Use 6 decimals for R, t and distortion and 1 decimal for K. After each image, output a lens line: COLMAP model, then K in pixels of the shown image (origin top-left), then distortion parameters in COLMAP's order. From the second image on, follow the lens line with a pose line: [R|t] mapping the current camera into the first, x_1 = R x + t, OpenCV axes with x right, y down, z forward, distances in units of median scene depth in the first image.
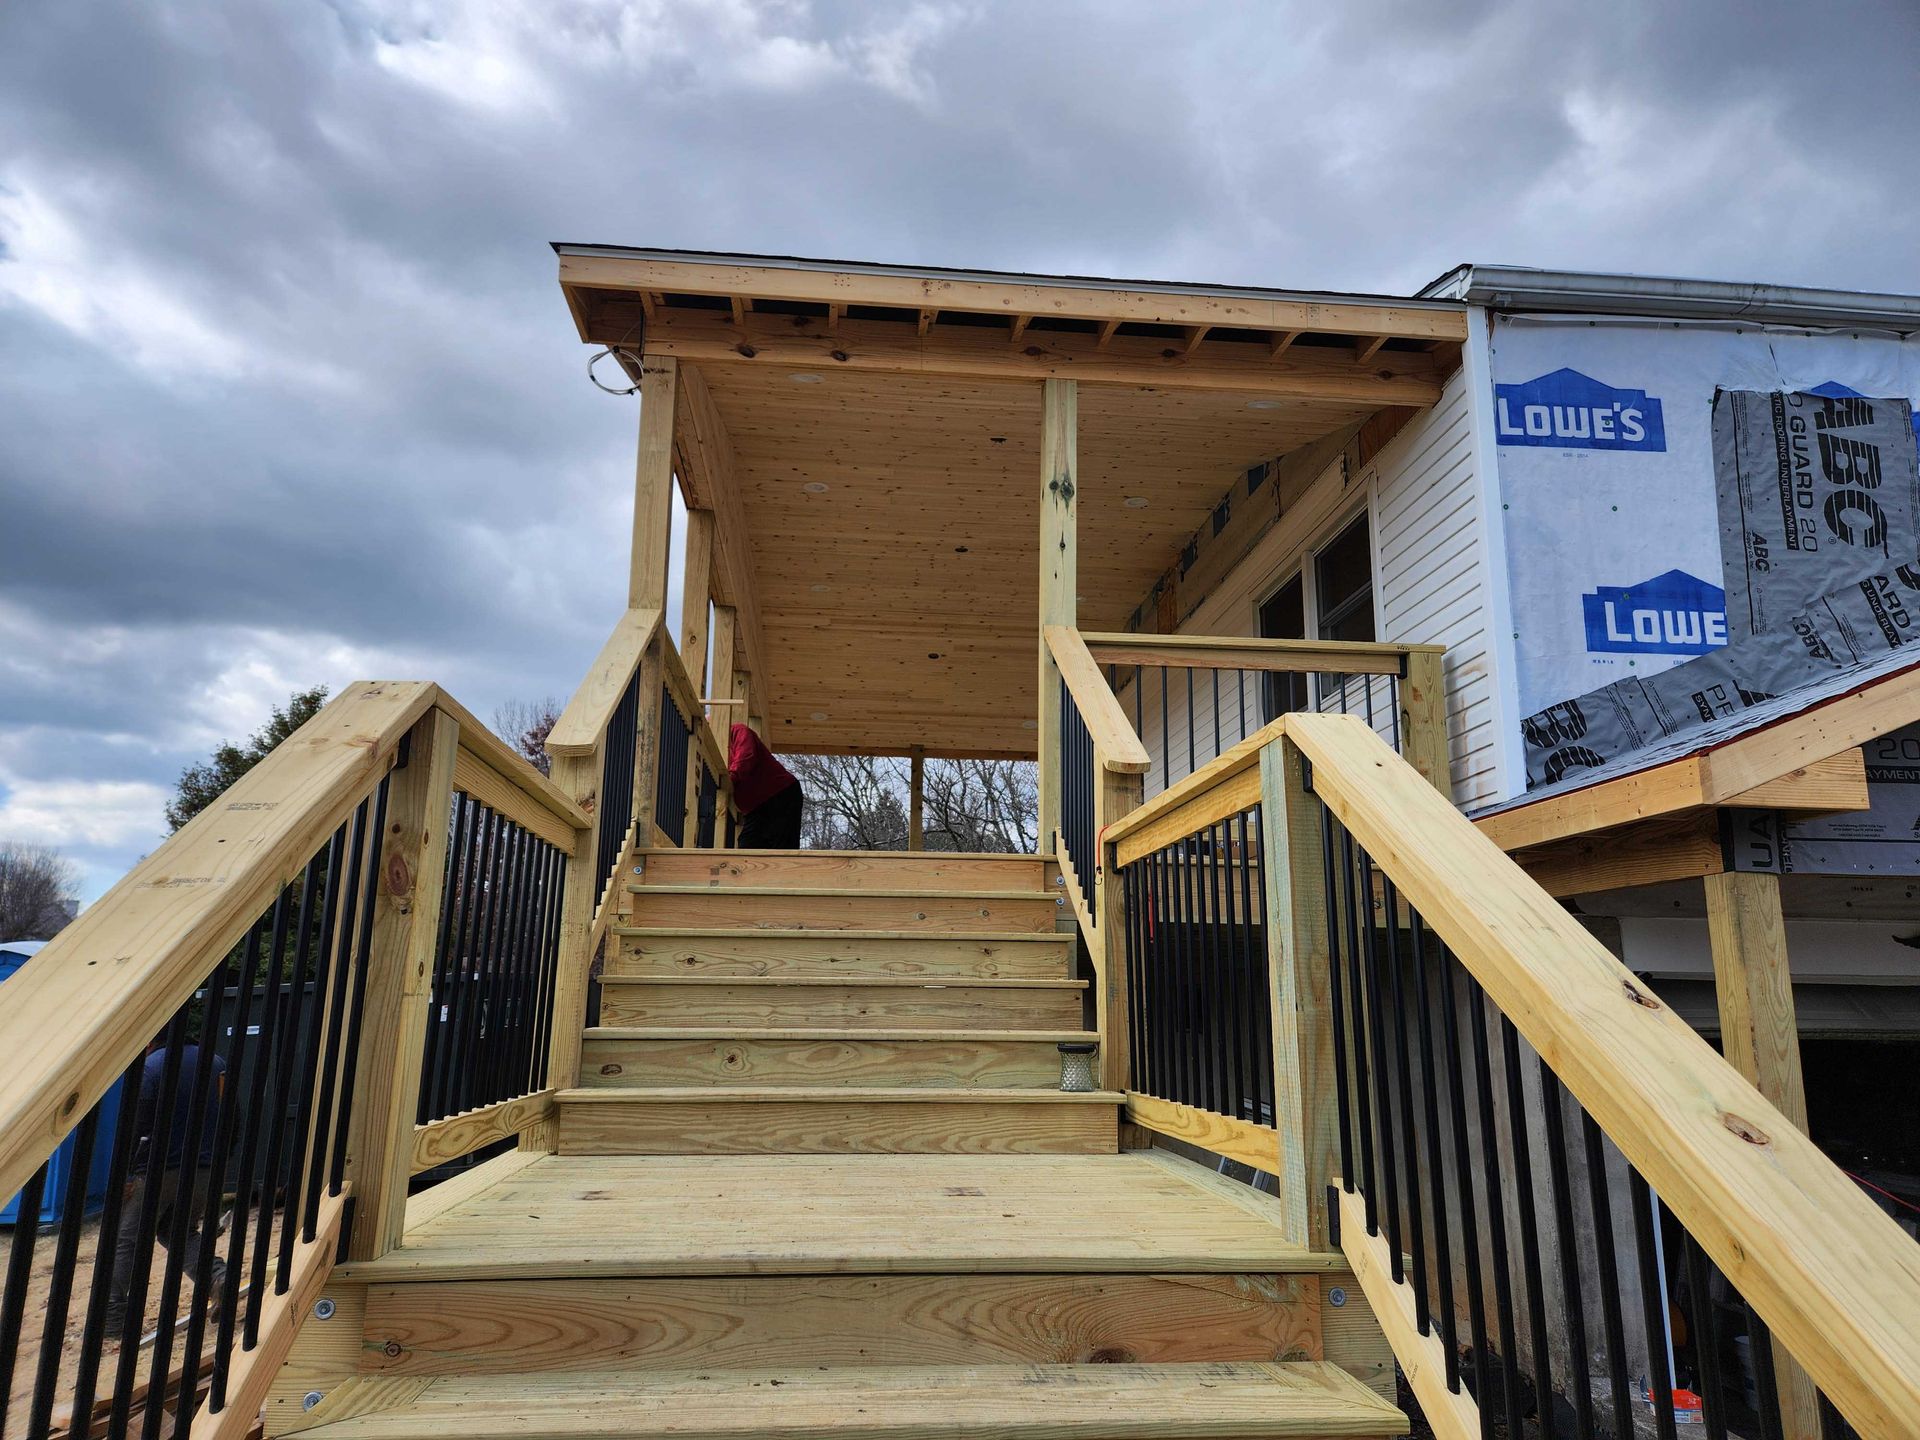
lens RADIAL K [[1286.9, 0, 958.0], [0, 1286.9, 720.3], [0, 0, 1]] dist [0.059633, -0.025875]
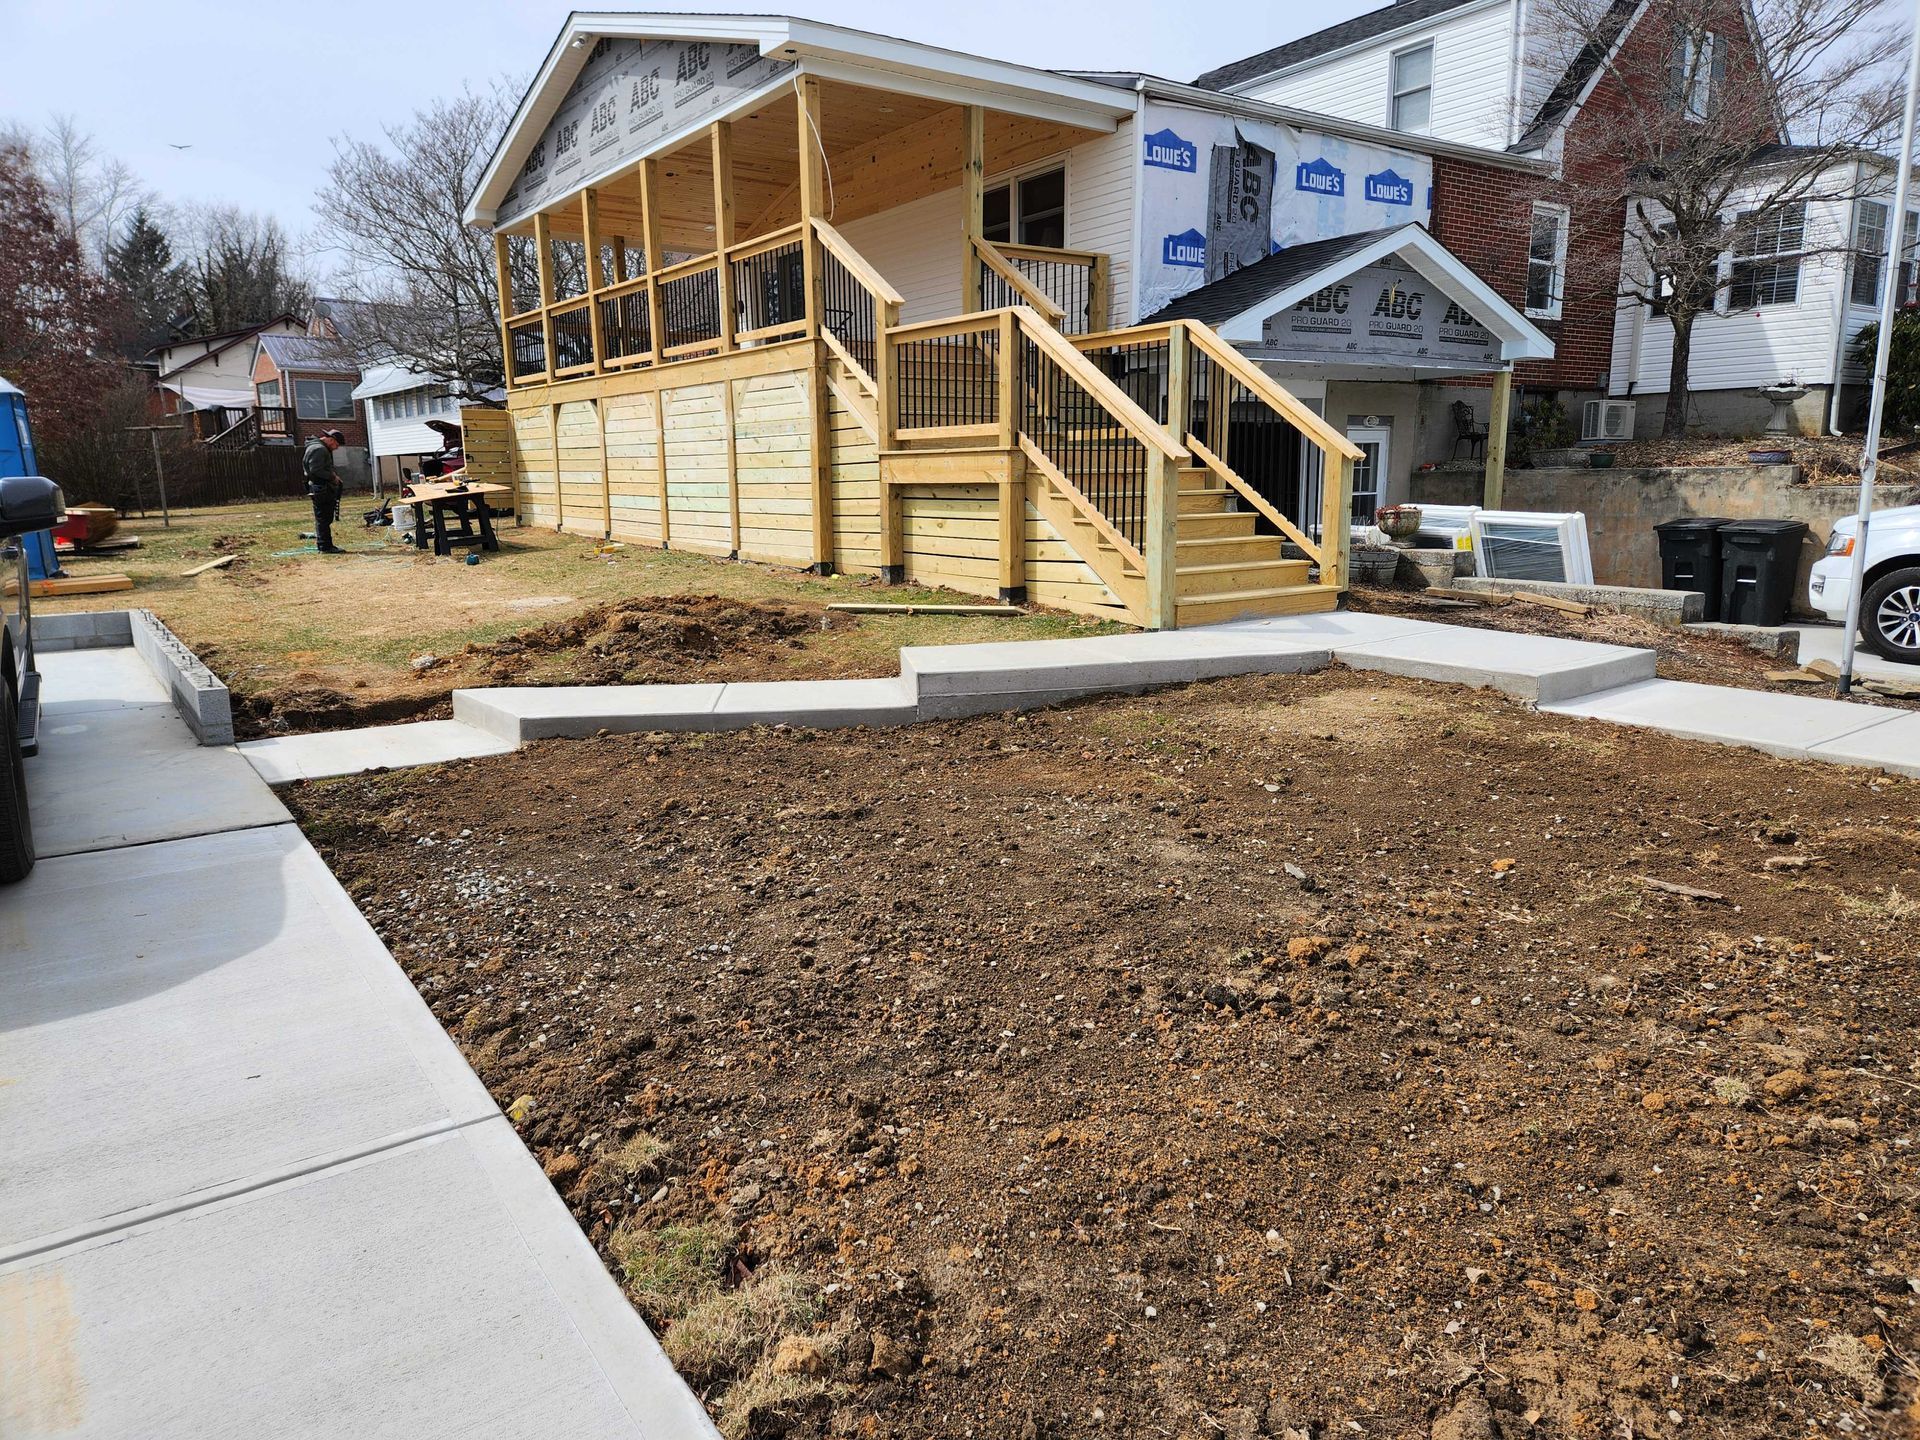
lens RADIAL K [[1286.9, 0, 946.3], [0, 1286.9, 715.6], [0, 0, 1]] dist [0.059633, -0.025875]
pose [[0.872250, -0.109389, 0.476670, -1.101985], [-0.095567, 0.917751, 0.385487, -0.168944], [-0.479632, -0.381795, 0.790054, -1.042222]]
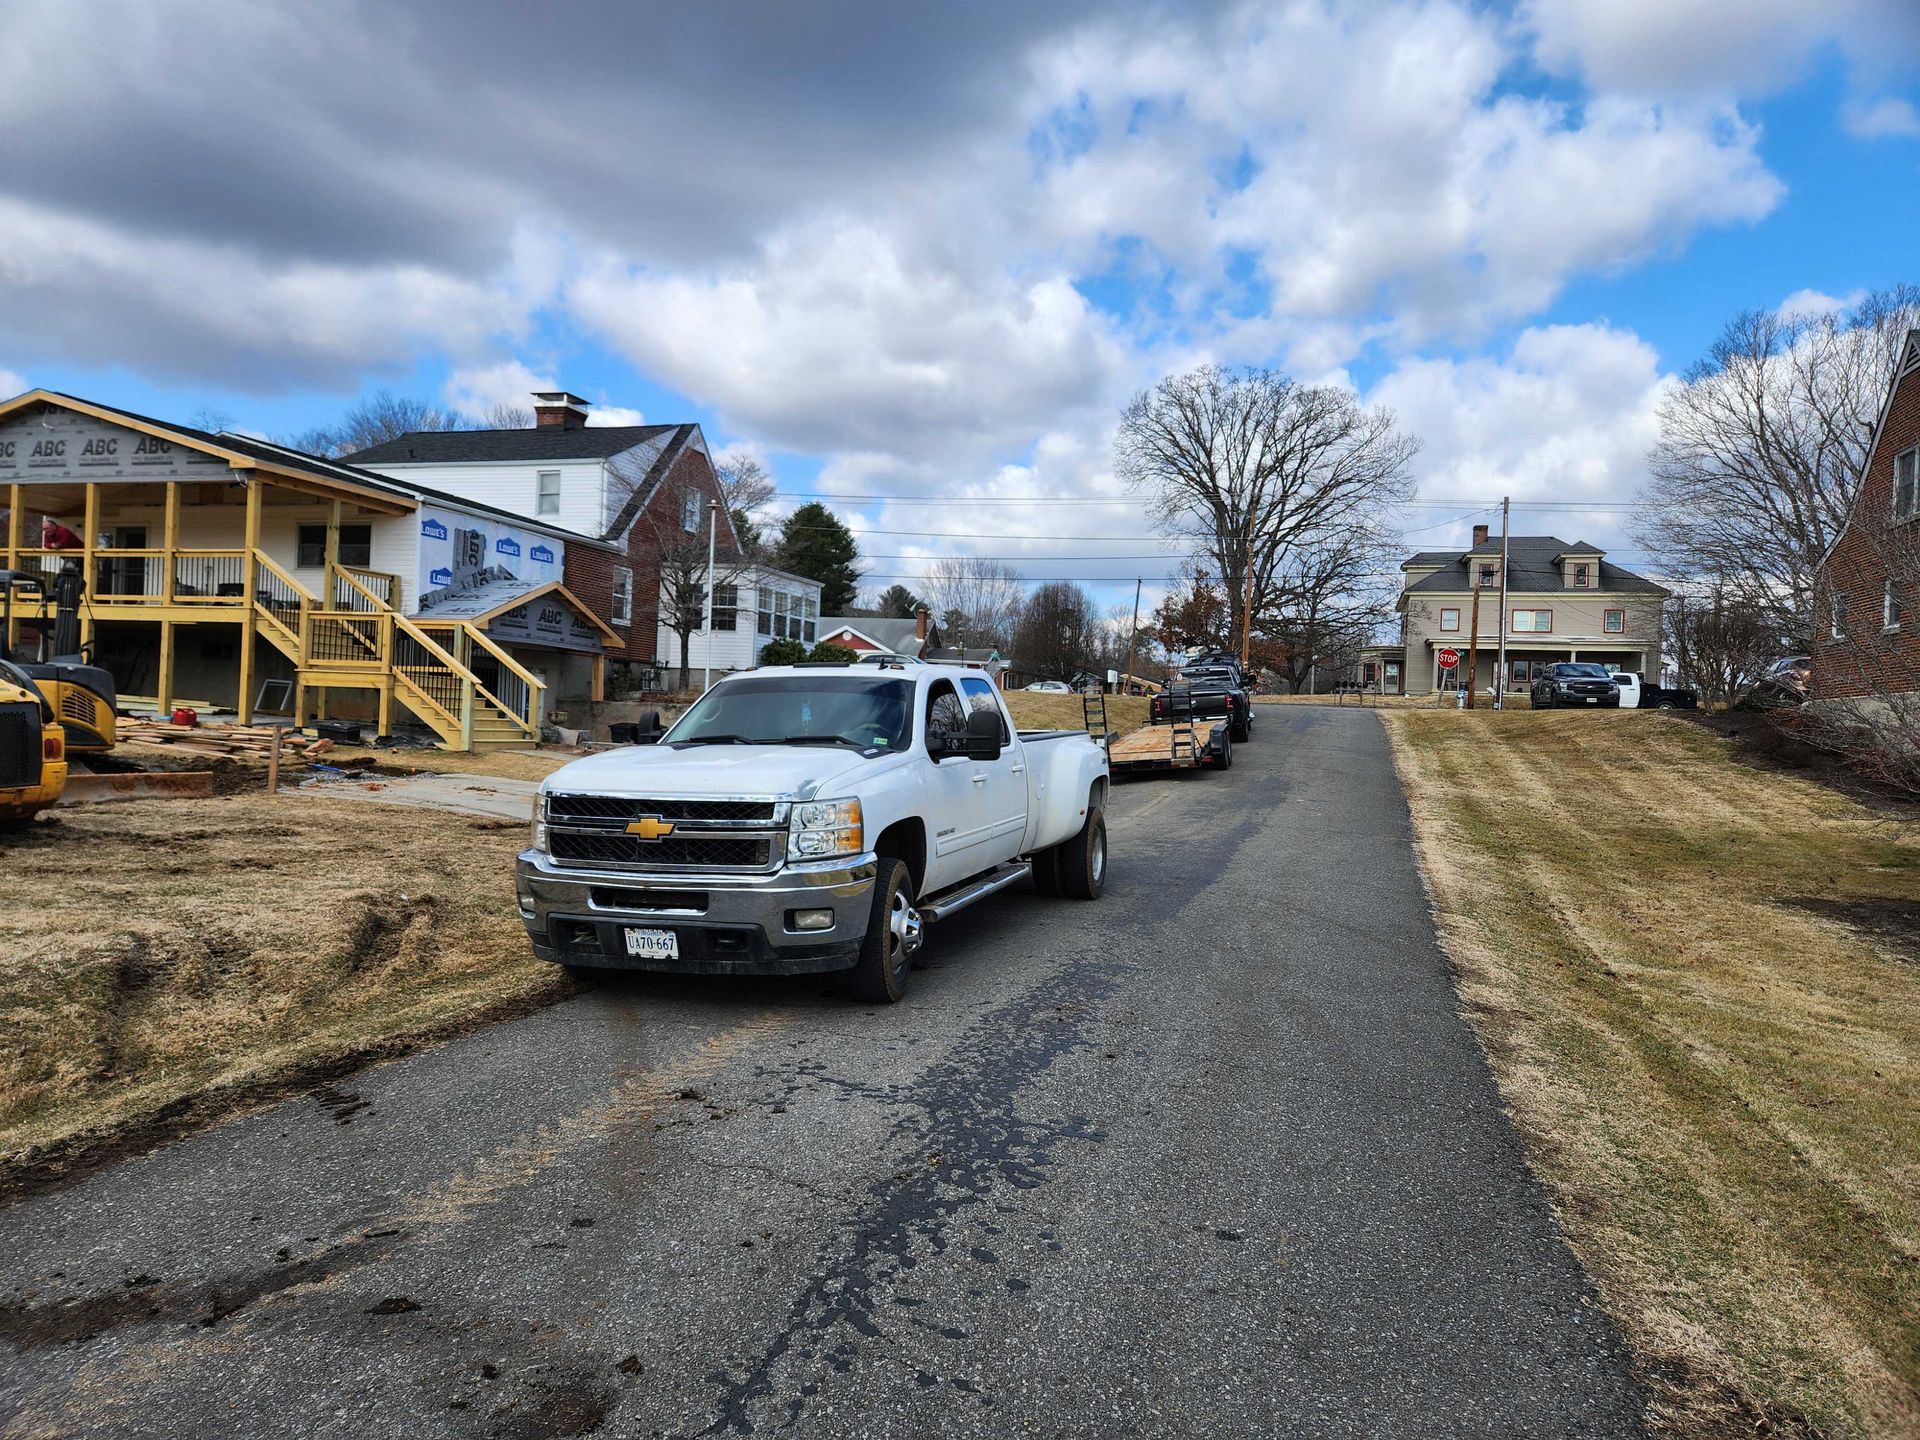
lens RADIAL K [[1286.9, 0, 966.1], [0, 1286.9, 724.0], [0, 0, 1]] dist [0.059633, -0.025875]
pose [[0.381194, 0.009384, 0.924447, -3.032429], [-0.254615, 0.962343, 0.095221, -0.489733], [-0.888742, -0.271676, 0.369229, -2.533538]]
